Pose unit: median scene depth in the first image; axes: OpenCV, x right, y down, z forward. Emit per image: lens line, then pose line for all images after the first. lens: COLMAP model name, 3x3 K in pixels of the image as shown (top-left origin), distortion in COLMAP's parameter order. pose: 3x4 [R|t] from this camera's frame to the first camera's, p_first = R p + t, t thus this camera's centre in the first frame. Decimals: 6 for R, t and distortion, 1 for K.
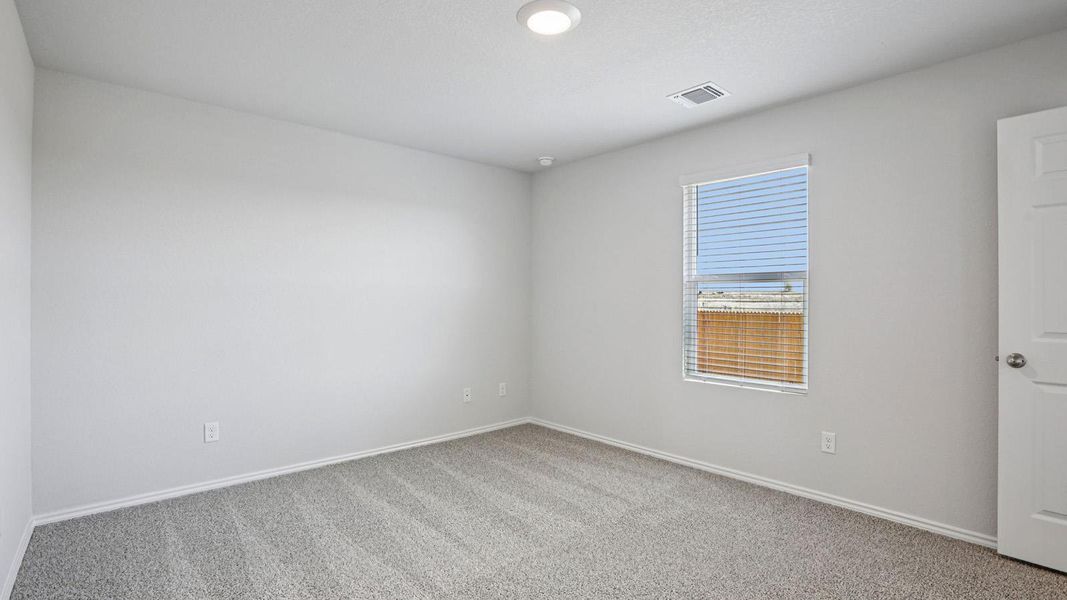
lens RADIAL K [[501.0, 0, 543.3], [0, 501.0, 298.3], [0, 0, 1]] dist [-0.042381, 0.011179]
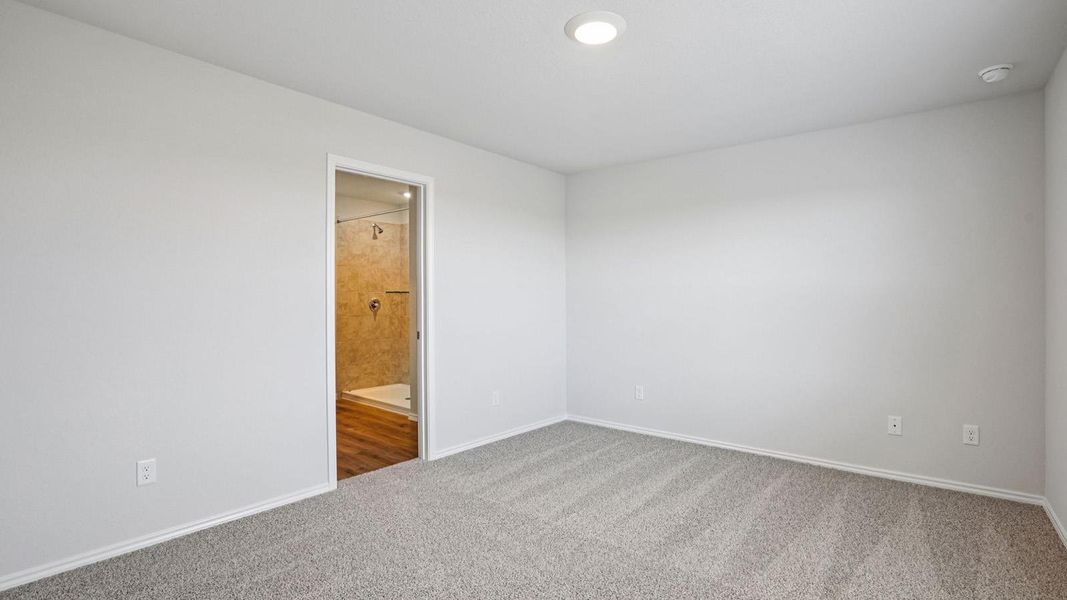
lens RADIAL K [[501.0, 0, 539.1], [0, 501.0, 300.0], [0, 0, 1]] dist [-0.042381, 0.011179]
pose [[0.148223, 0.002959, -0.988950, 0.687330], [0.000912, 0.999995, 0.003129, 0.000480], [0.988954, -0.001366, 0.148220, 0.484643]]
